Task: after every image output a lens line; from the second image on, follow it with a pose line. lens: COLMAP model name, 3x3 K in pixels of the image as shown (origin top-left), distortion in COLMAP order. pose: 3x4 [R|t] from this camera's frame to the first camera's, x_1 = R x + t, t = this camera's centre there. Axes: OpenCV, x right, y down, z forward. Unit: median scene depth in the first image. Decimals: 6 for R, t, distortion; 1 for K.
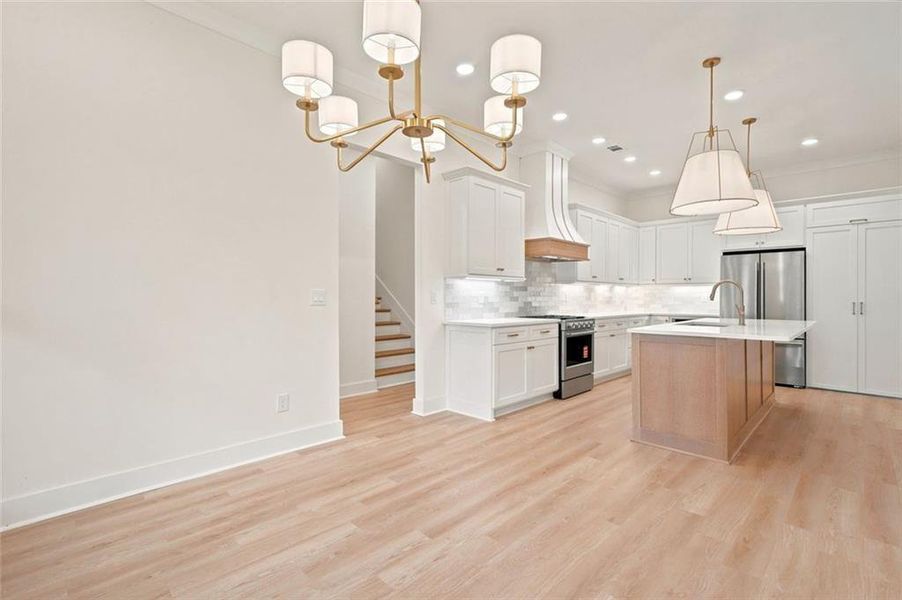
lens RADIAL K [[418.9, 0, 451.0], [0, 418.9, 300.0], [0, 0, 1]] dist [0.017283, 0.000202]
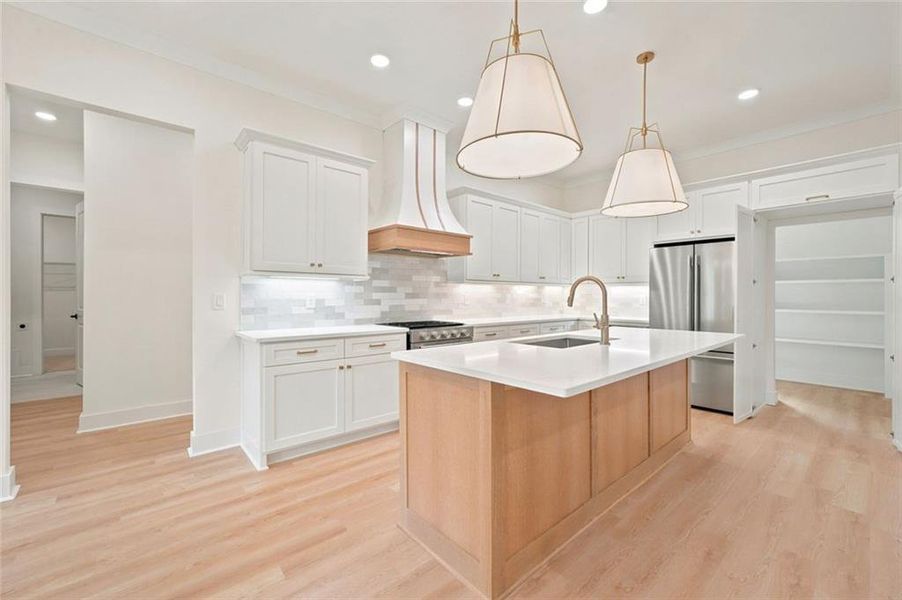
lens RADIAL K [[368.3, 0, 451.0], [0, 368.3, 300.0], [0, 0, 1]] dist [0.000750, 0.000050]
pose [[0.996103, -0.000076, -0.088197, 0.380421], [0.000322, 0.999996, 0.002779, -0.008795], [0.088197, -0.002796, 0.996099, 0.303774]]
